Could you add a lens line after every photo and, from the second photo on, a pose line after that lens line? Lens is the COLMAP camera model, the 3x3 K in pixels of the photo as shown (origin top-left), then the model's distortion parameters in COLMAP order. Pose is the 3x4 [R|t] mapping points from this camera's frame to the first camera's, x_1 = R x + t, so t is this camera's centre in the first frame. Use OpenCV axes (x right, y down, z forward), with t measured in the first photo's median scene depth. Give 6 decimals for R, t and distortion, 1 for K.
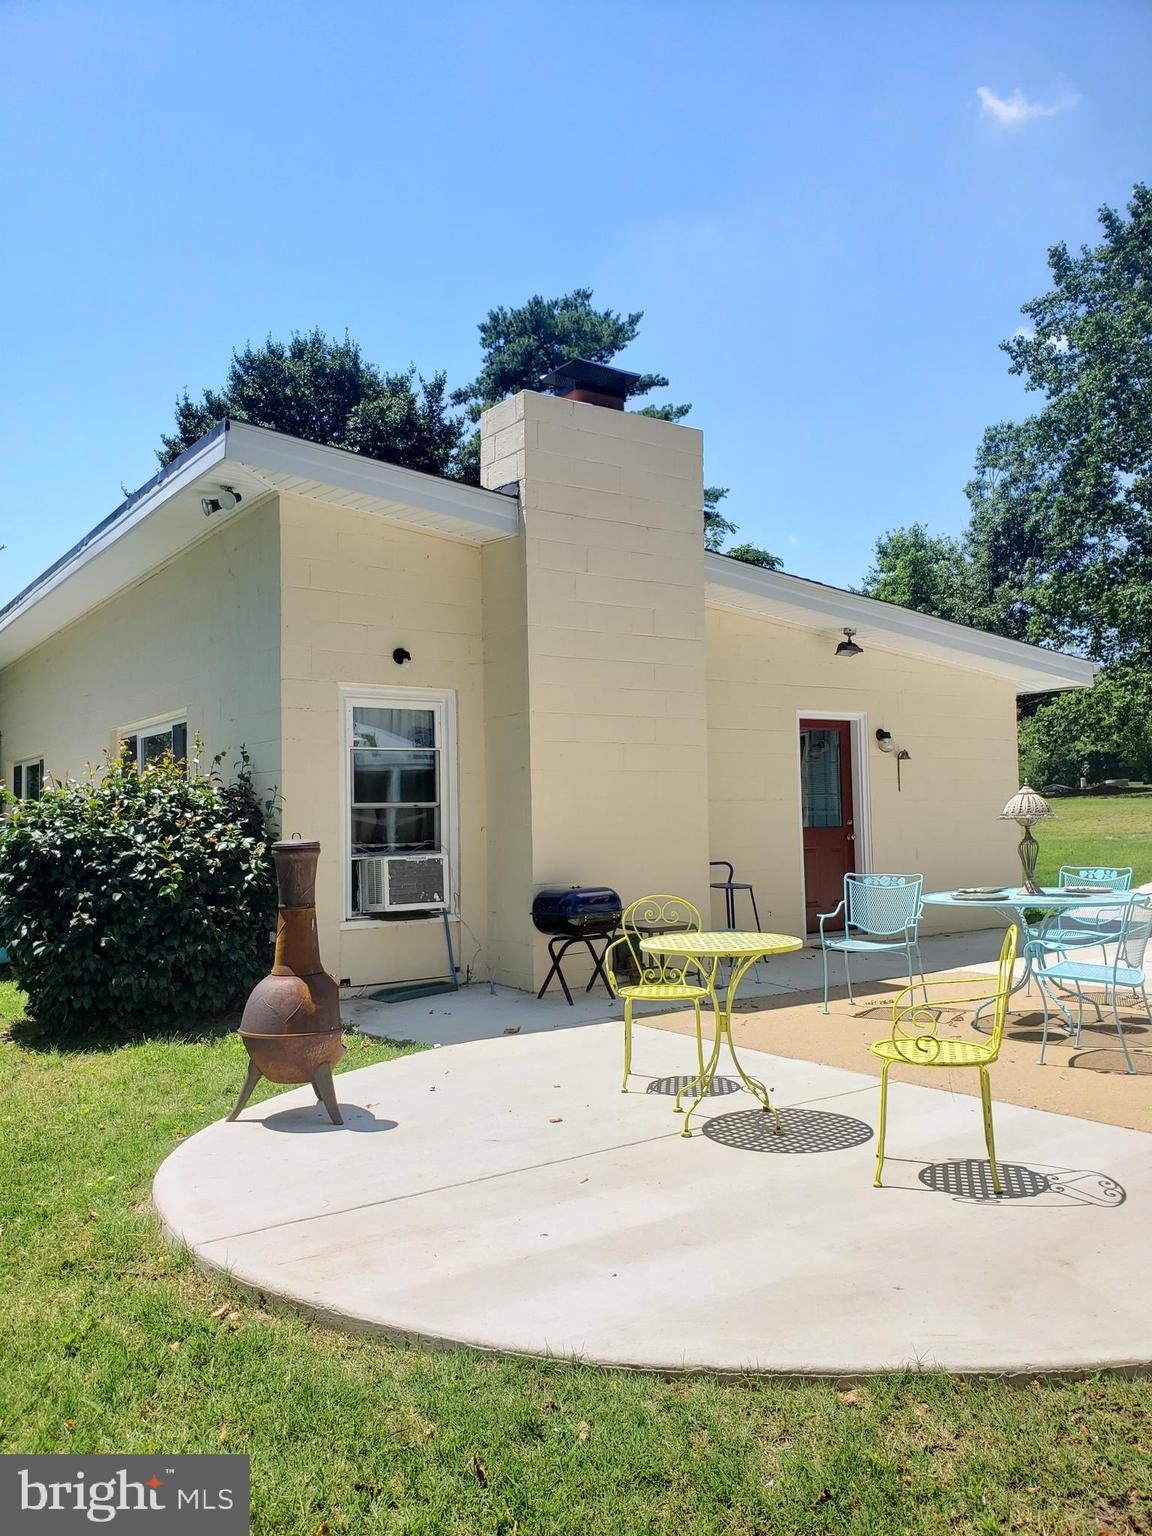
lens RADIAL K [[1192.1, 0, 611.6], [0, 1192.1, 789.0], [0, 0, 1]] dist [0.014393, 0.018425]
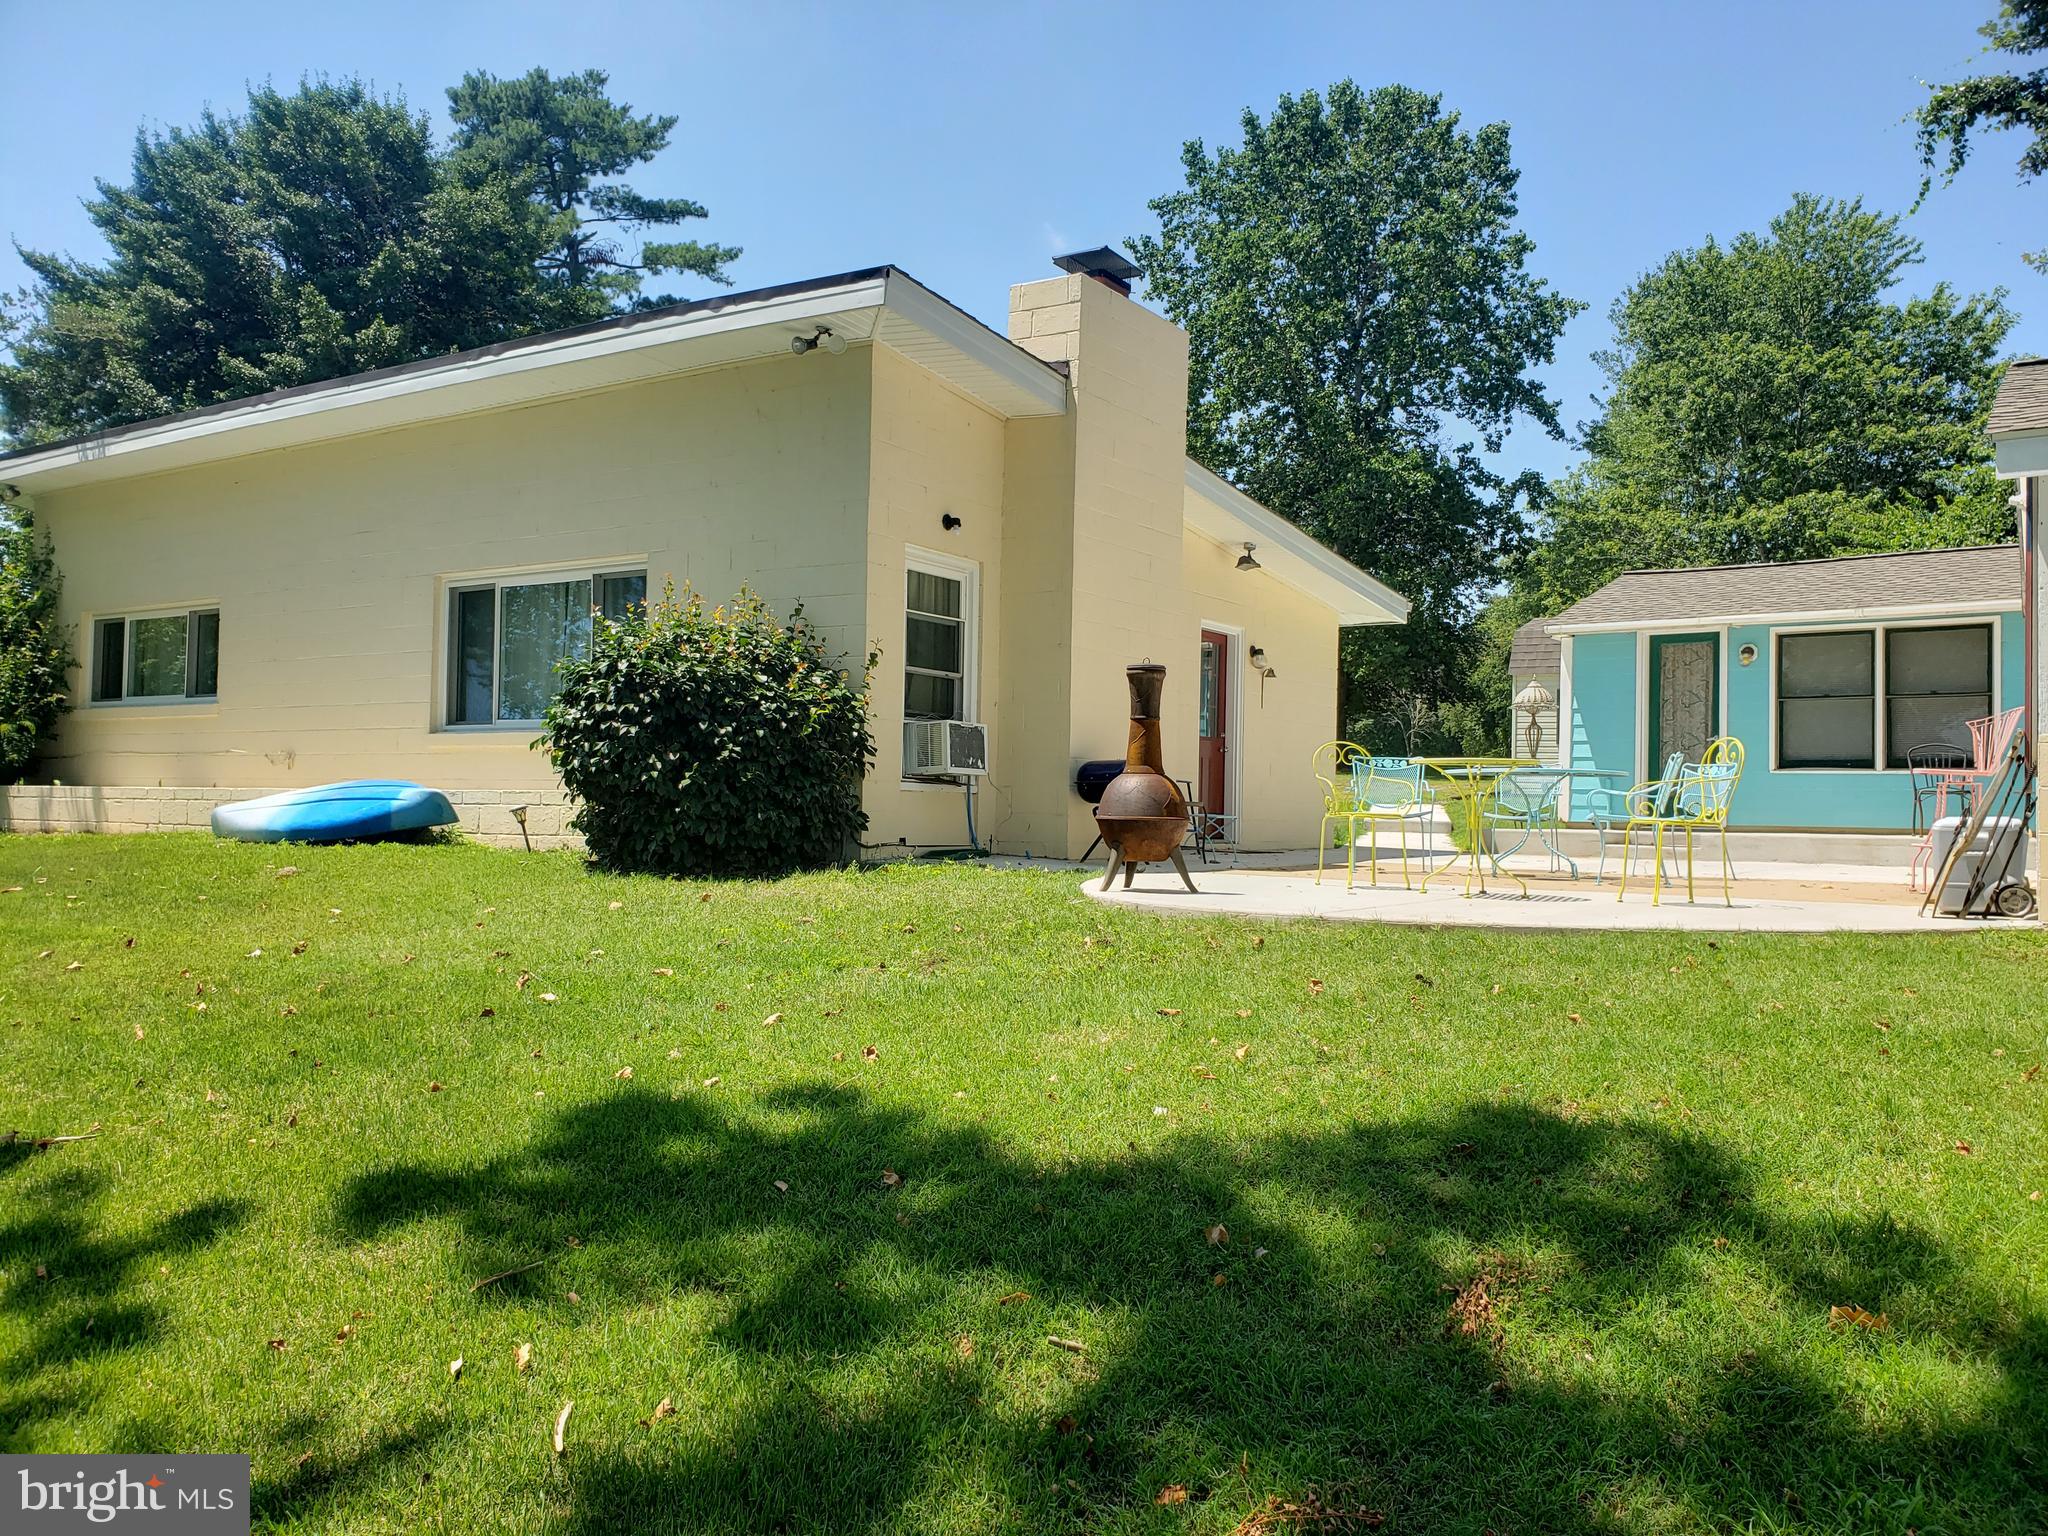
lens RADIAL K [[1589.5, 0, 1031.0], [0, 1589.5, 782.1], [0, 0, 1]] dist [0.014393, 0.018425]
pose [[0.936584, 0.047243, 0.347244, -0.121033], [-0.049767, 0.998759, -0.001652, 0.022402], [-0.346891, -0.015735, 0.937773, -0.056996]]
